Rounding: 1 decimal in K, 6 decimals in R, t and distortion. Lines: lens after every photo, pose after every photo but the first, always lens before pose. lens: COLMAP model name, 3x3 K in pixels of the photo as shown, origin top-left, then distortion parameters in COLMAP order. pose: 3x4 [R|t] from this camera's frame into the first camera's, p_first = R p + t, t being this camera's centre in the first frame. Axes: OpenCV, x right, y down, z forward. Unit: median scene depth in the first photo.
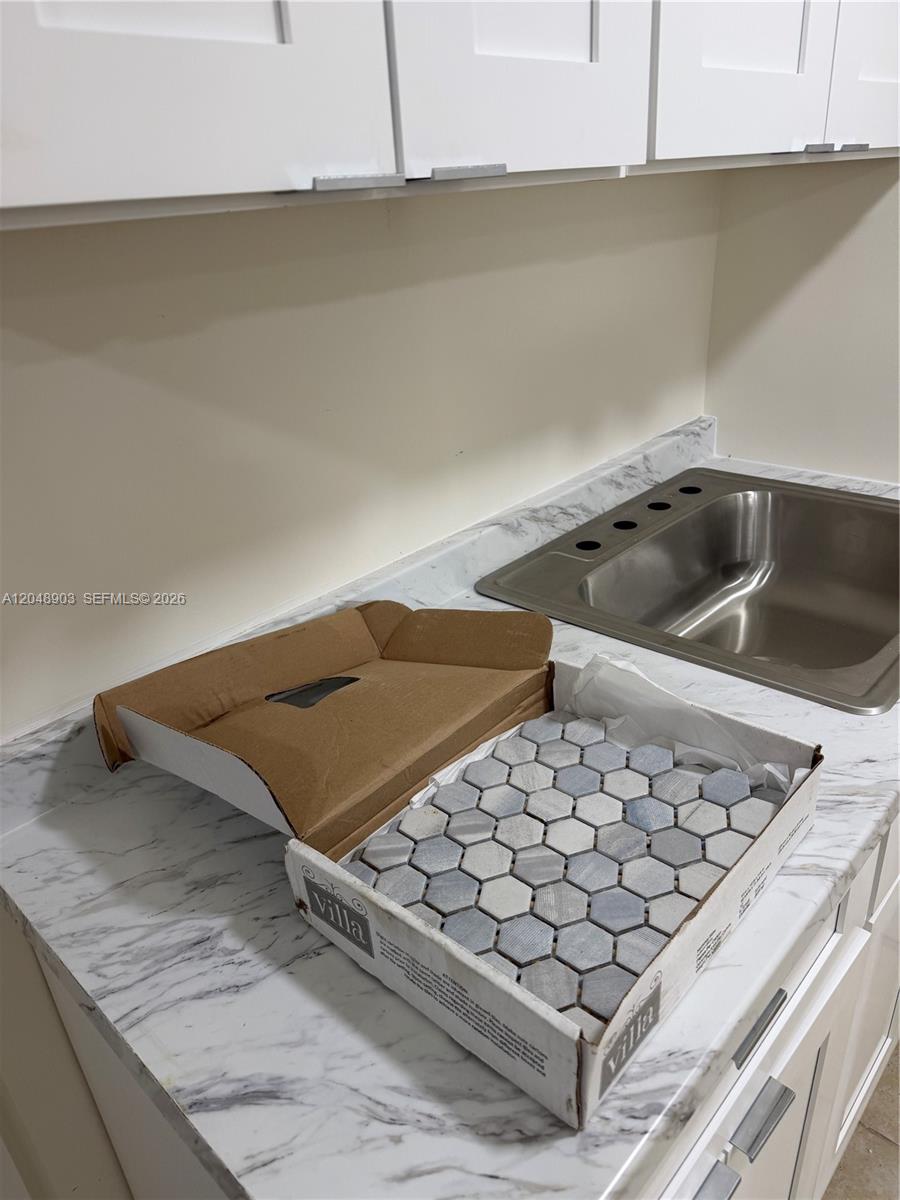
lens RADIAL K [[852.2, 0, 453.5], [0, 852.2, 598.7], [0, 0, 1]] dist [0.050418, -0.040326]
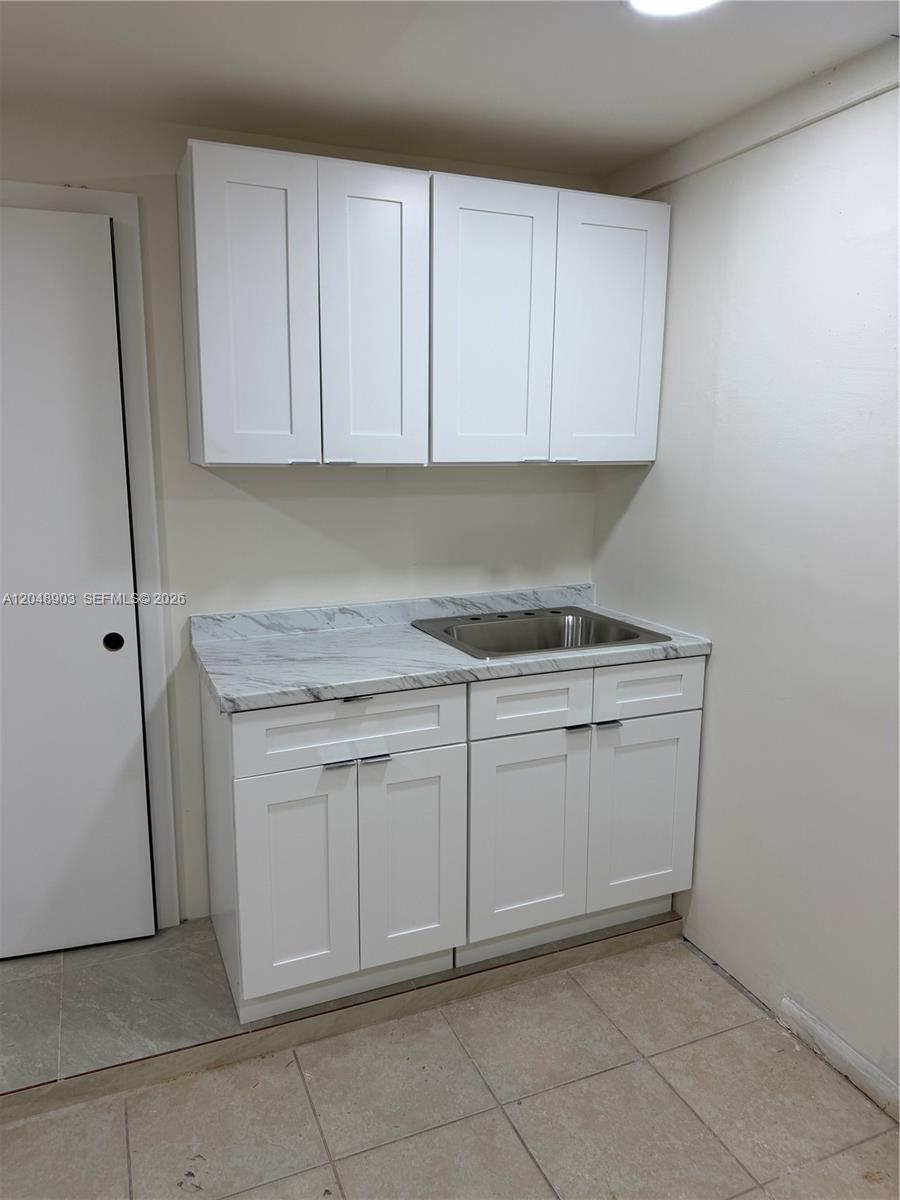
lens RADIAL K [[852.2, 0, 445.5], [0, 852.2, 598.5], [0, 0, 1]] dist [0.050418, -0.040326]
pose [[0.905687, 0.144575, -0.398534, 0.925282], [-0.240224, 0.949586, -0.201443, 0.333040], [0.349319, 0.278181, 0.894758, -0.940597]]
